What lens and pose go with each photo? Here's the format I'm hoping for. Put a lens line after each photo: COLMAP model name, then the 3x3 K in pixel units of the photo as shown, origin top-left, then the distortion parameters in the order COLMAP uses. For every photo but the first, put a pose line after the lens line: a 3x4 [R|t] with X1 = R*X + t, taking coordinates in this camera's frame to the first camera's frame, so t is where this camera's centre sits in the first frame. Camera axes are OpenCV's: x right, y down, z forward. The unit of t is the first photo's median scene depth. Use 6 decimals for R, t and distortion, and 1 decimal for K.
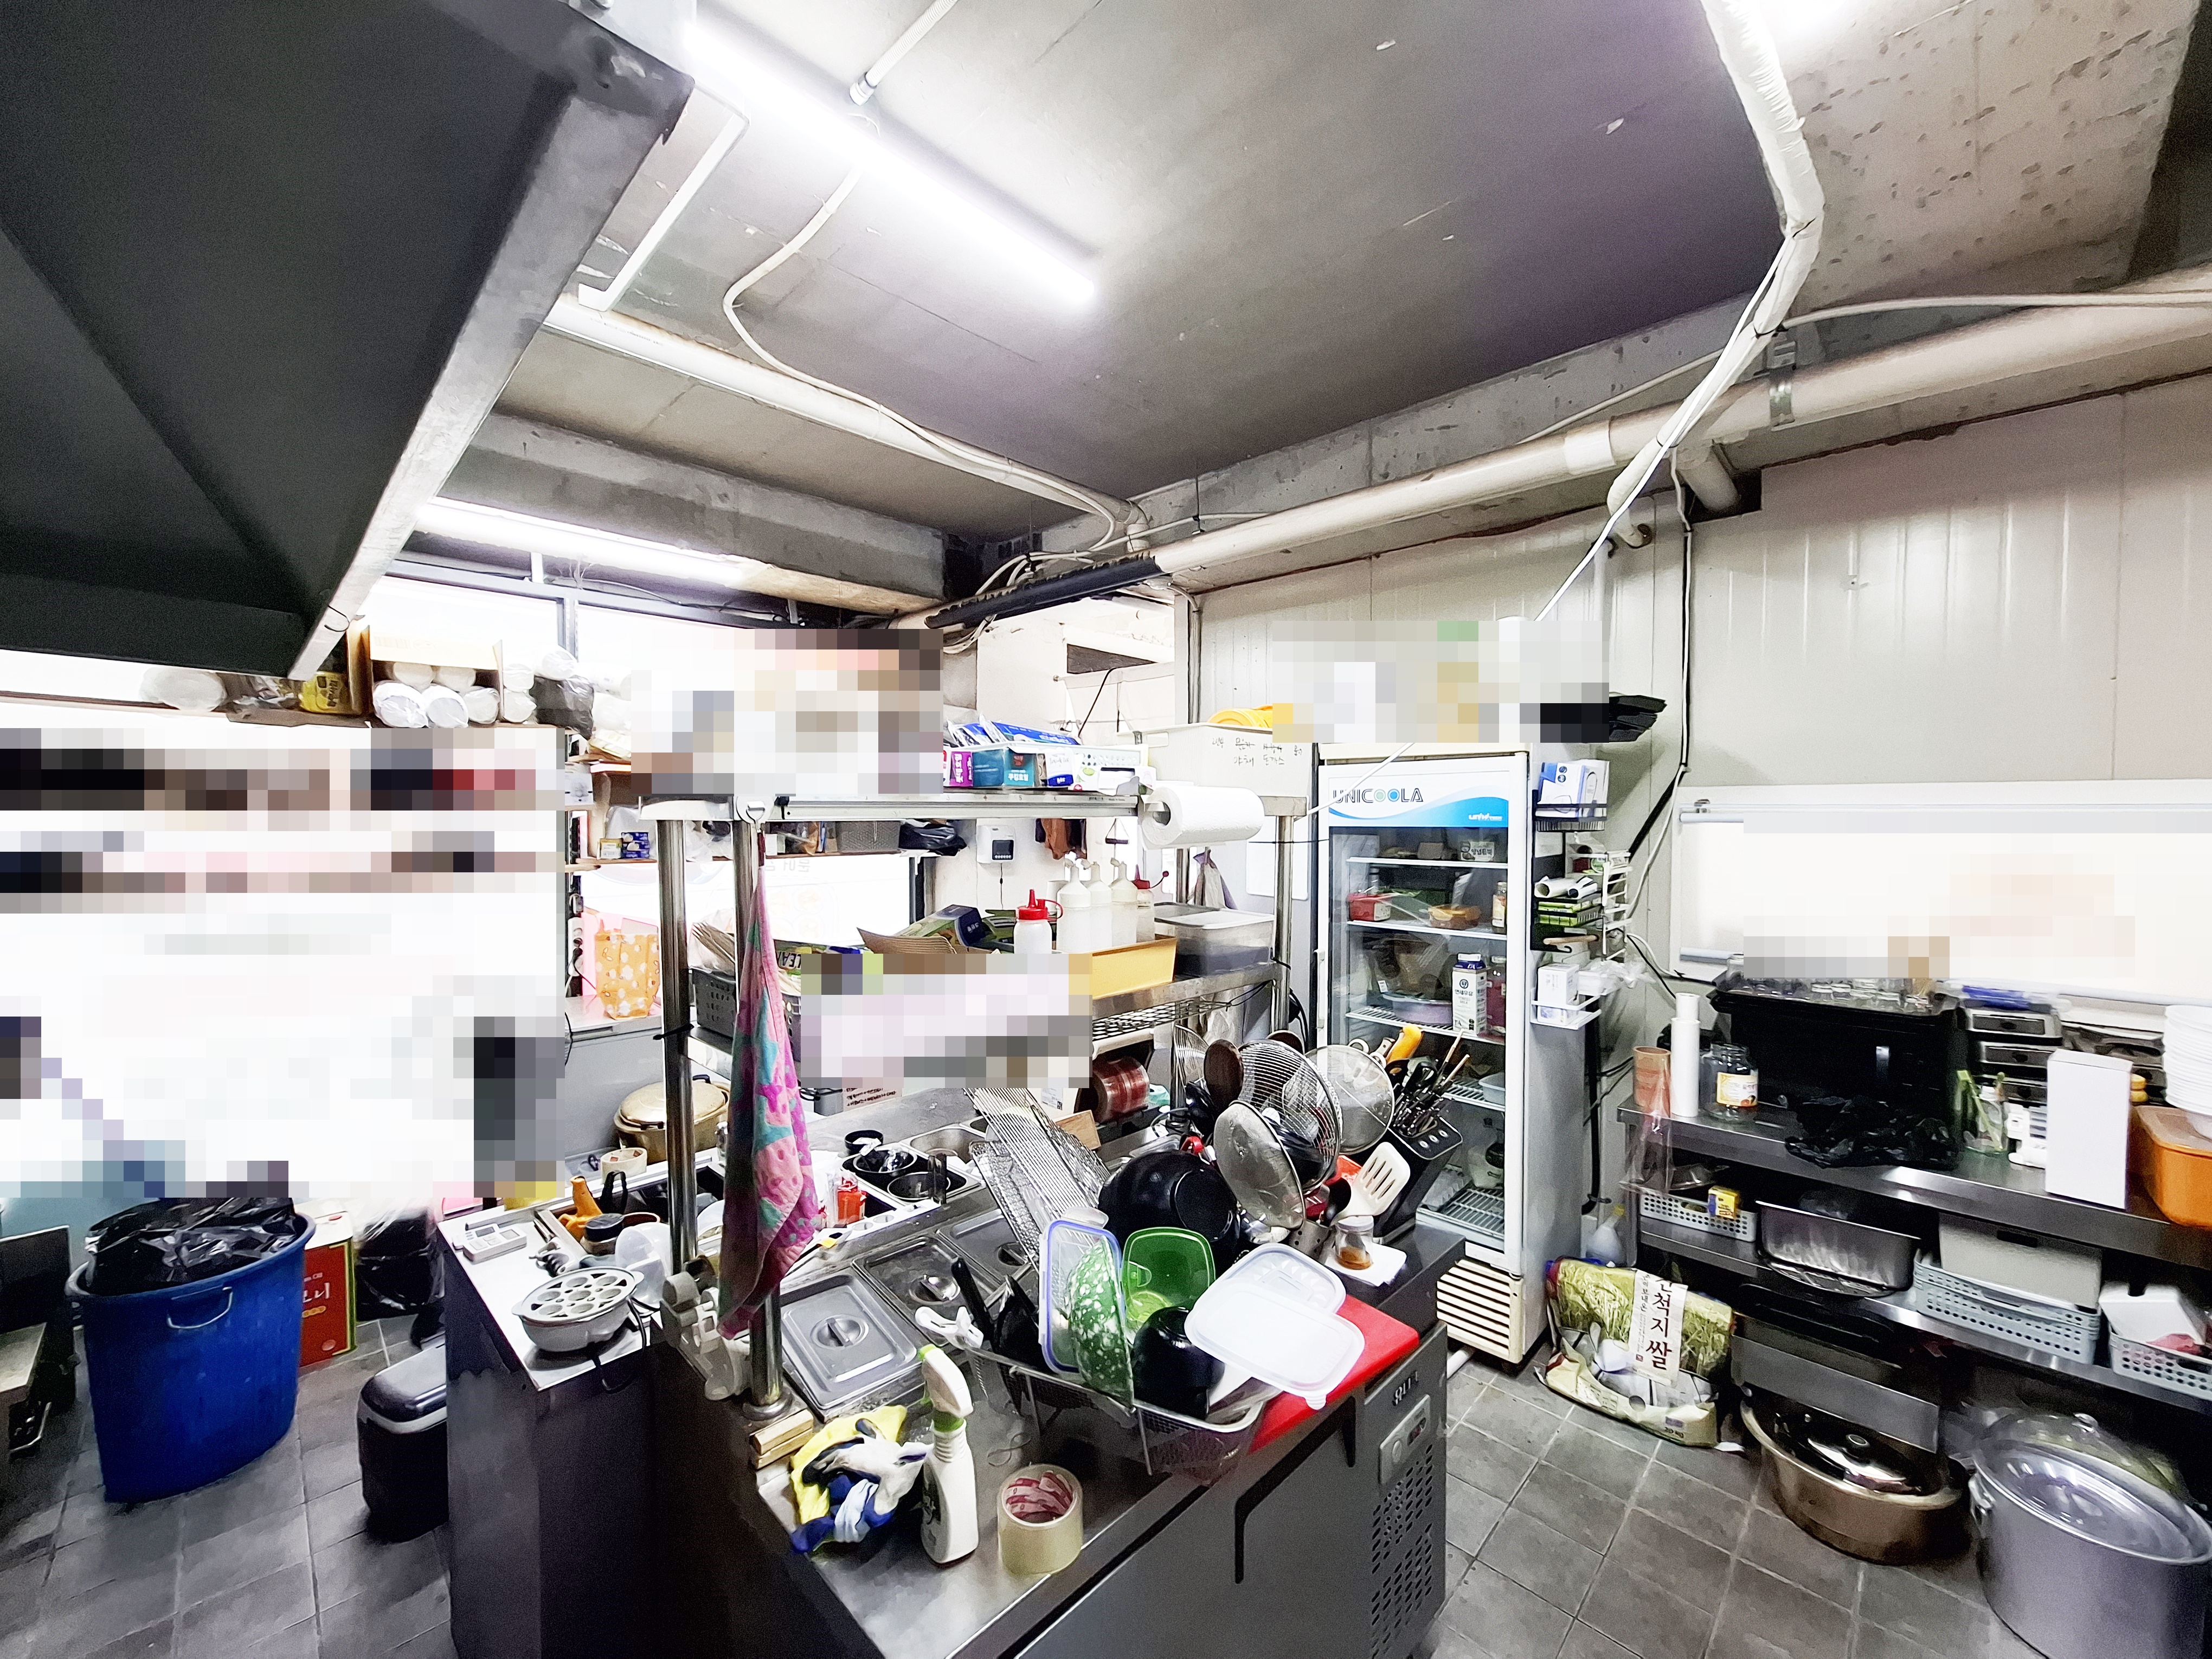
lens RADIAL K [[874.0, 0, 1113.4], [0, 874.0, 833.6], [0, 0, 1]] dist [-0.000085, -0.000463]
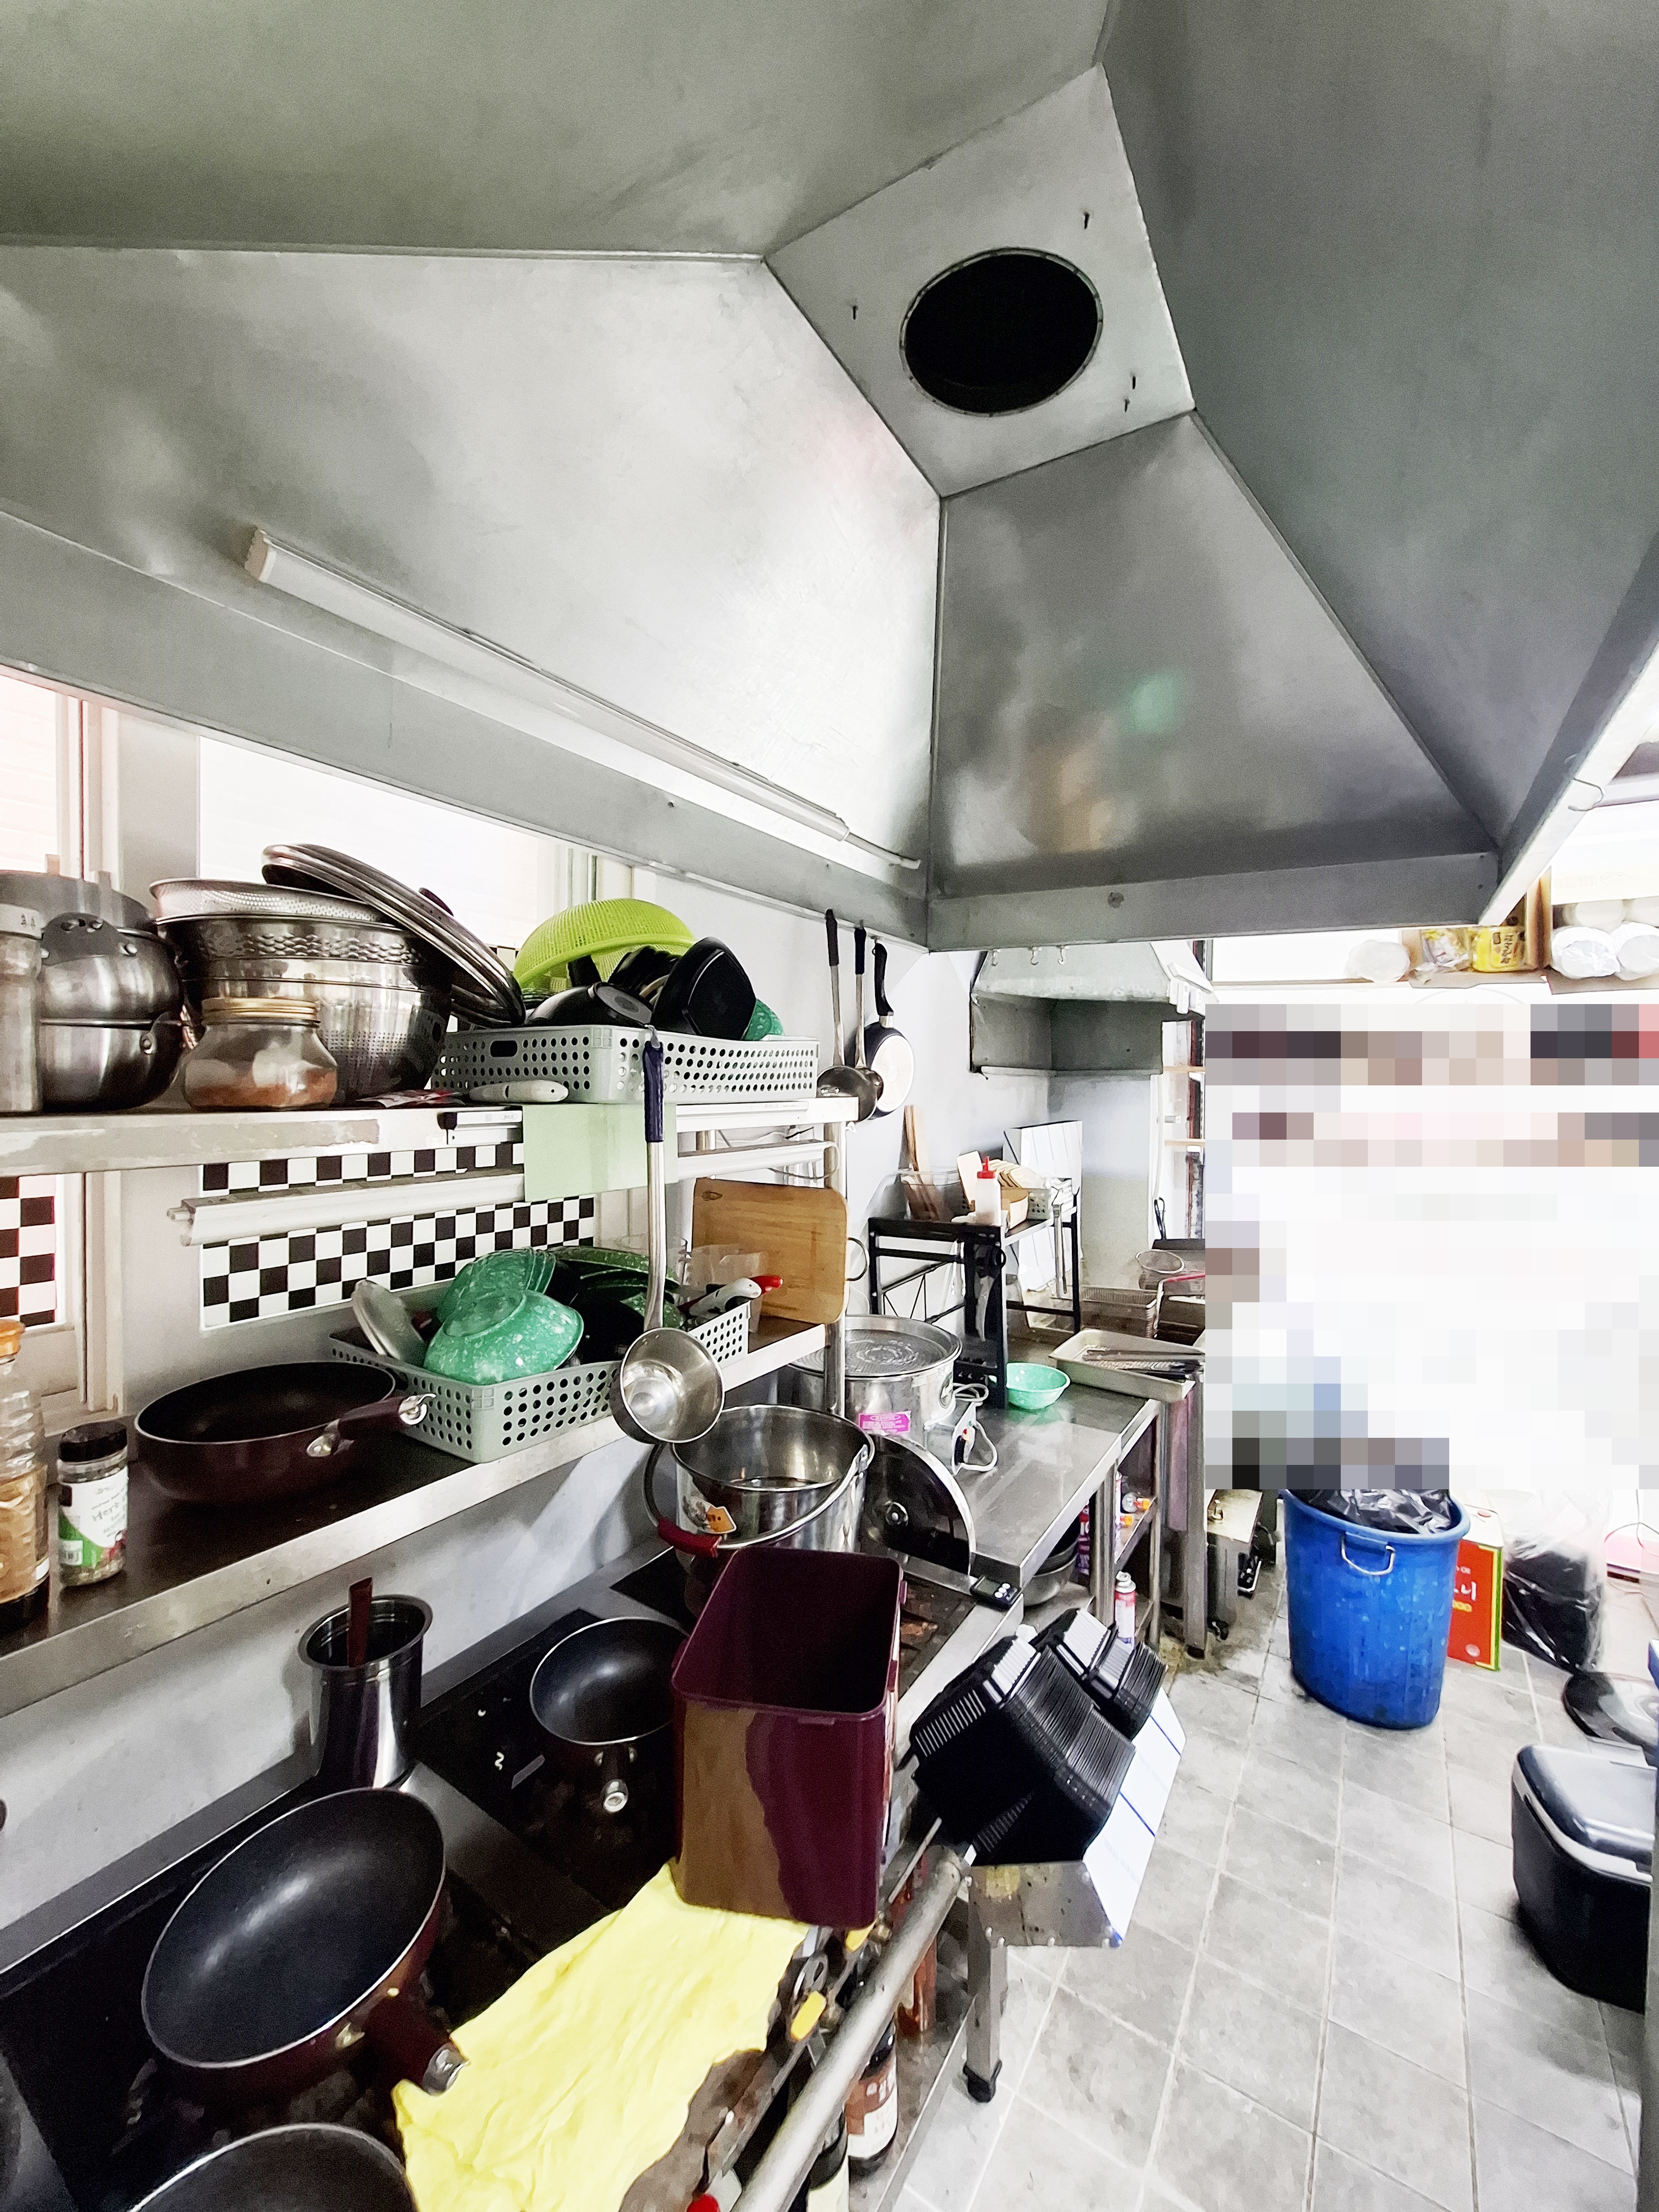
lens RADIAL K [[874.0, 0, 835.1], [0, 874.0, 1099.5], [0, 0, 1]] dist [-0.000085, -0.000463]
pose [[0.215323, 0.019303, -0.976352, -0.123861], [-0.036279, 0.999273, 0.011756, 0.011776], [0.975869, 0.032890, 0.215867, 0.098357]]
